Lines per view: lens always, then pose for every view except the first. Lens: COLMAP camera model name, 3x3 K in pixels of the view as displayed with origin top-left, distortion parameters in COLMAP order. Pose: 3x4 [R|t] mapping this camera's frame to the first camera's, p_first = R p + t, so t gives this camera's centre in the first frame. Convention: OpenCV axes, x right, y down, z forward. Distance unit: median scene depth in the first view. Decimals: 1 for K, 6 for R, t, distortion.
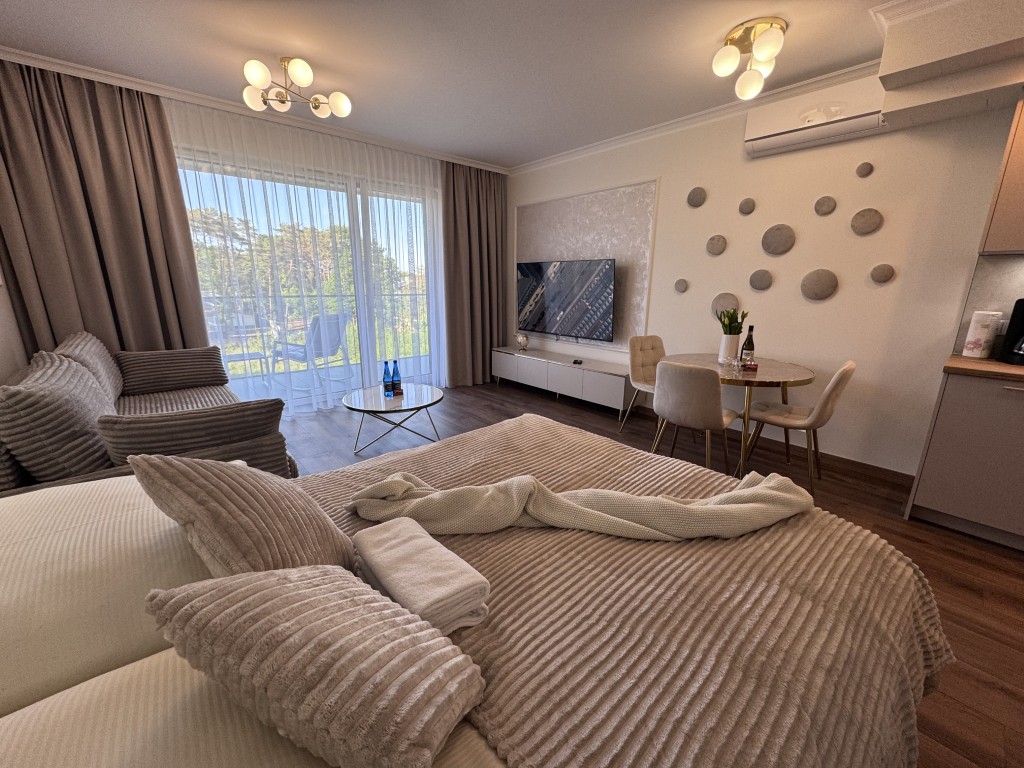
lens RADIAL K [[407.9, 0, 511.5], [0, 407.9, 386.8], [0, 0, 1]] dist [-0.005993, 0.000790]
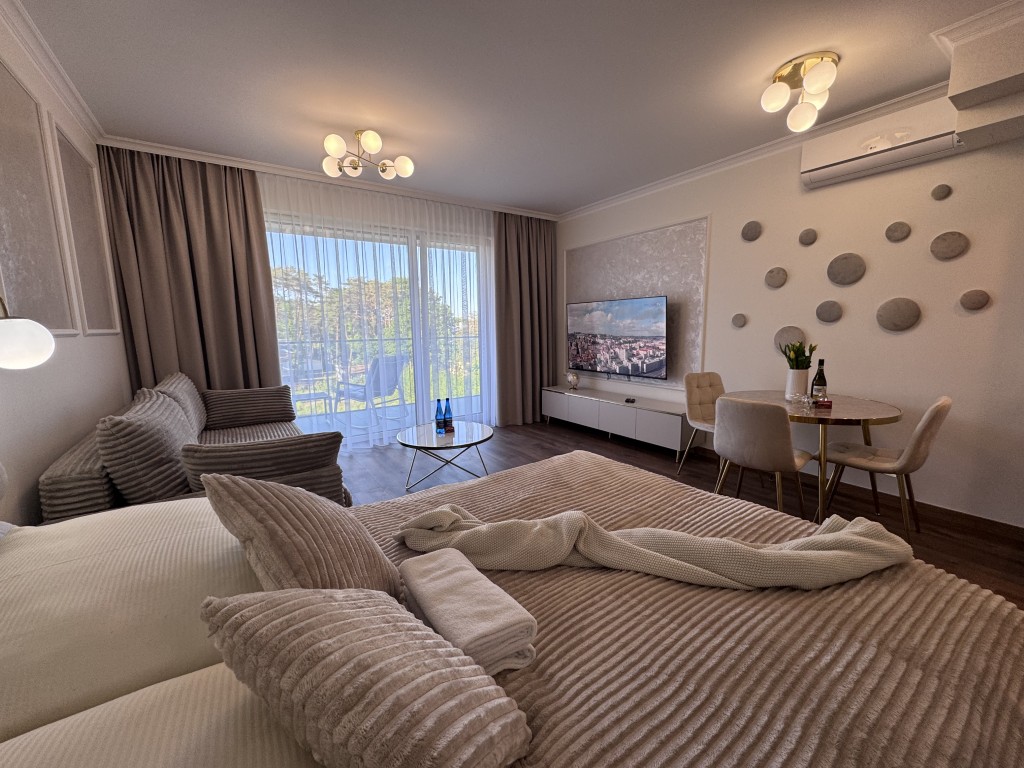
lens RADIAL K [[407.9, 0, 511.1], [0, 407.9, 386.8], [0, 0, 1]] dist [-0.005993, 0.000790]
pose [[0.992250, -0.004663, -0.124169, 0.002780], [-0.008158, 0.994694, -0.102549, 0.018053], [0.123988, 0.102767, 0.986948, 0.005107]]
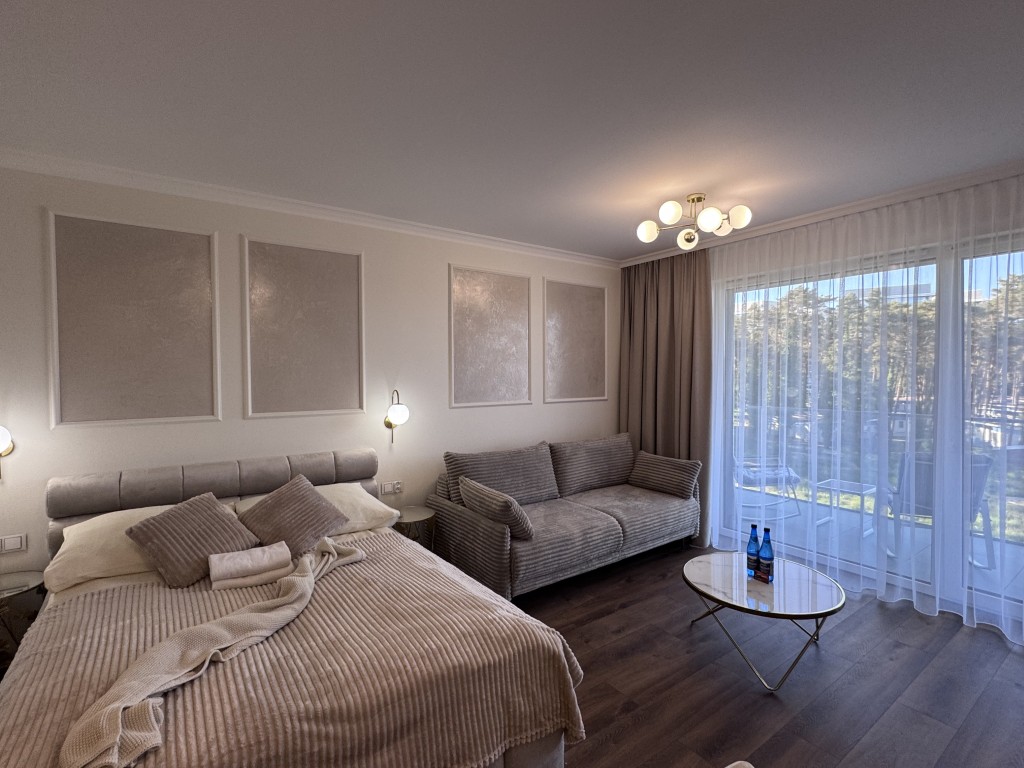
lens RADIAL K [[488.1, 0, 512.6], [0, 488.1, 388.6], [0, 0, 1]] dist [-0.003998, -0.000488]
pose [[-0.106452, 0.015447, -0.994198, 0.927585], [-0.246444, 0.968271, 0.041431, -0.366050], [0.963293, 0.249424, -0.099267, 1.054463]]
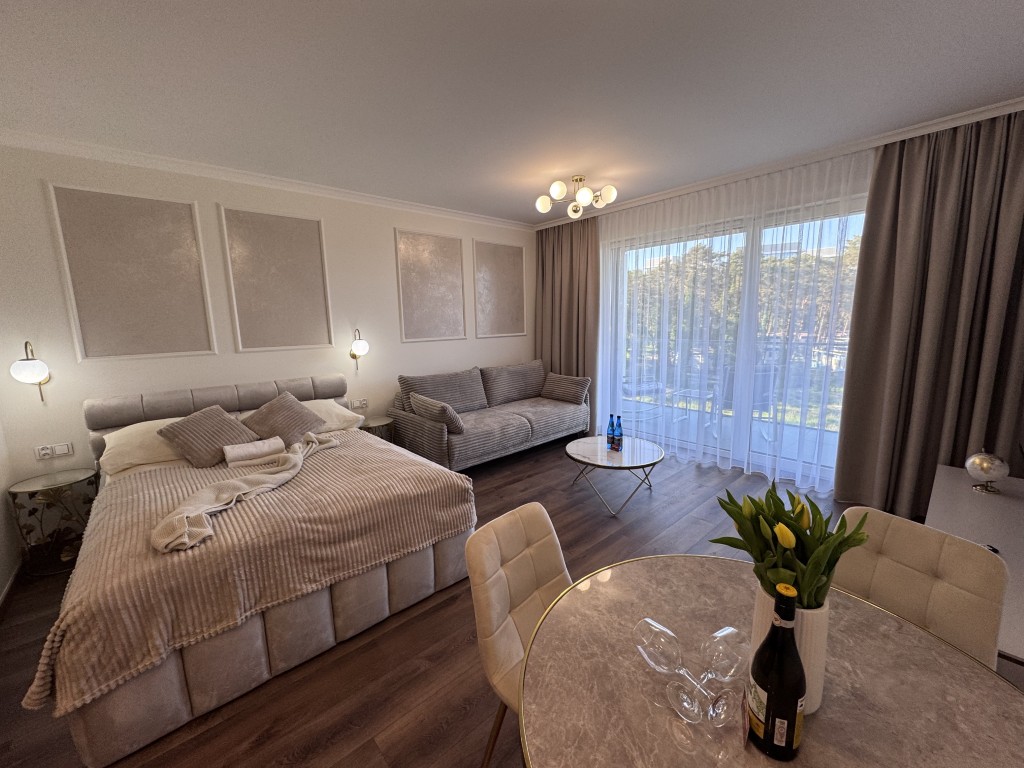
lens RADIAL K [[407.9, 0, 515.1], [0, 407.9, 389.1], [0, 0, 1]] dist [-0.005993, 0.000790]
pose [[0.004954, 0.153013, -0.988212, 1.162256], [-0.230346, 0.961823, 0.147772, -0.366674], [0.973096, 0.226898, 0.040011, 1.185698]]
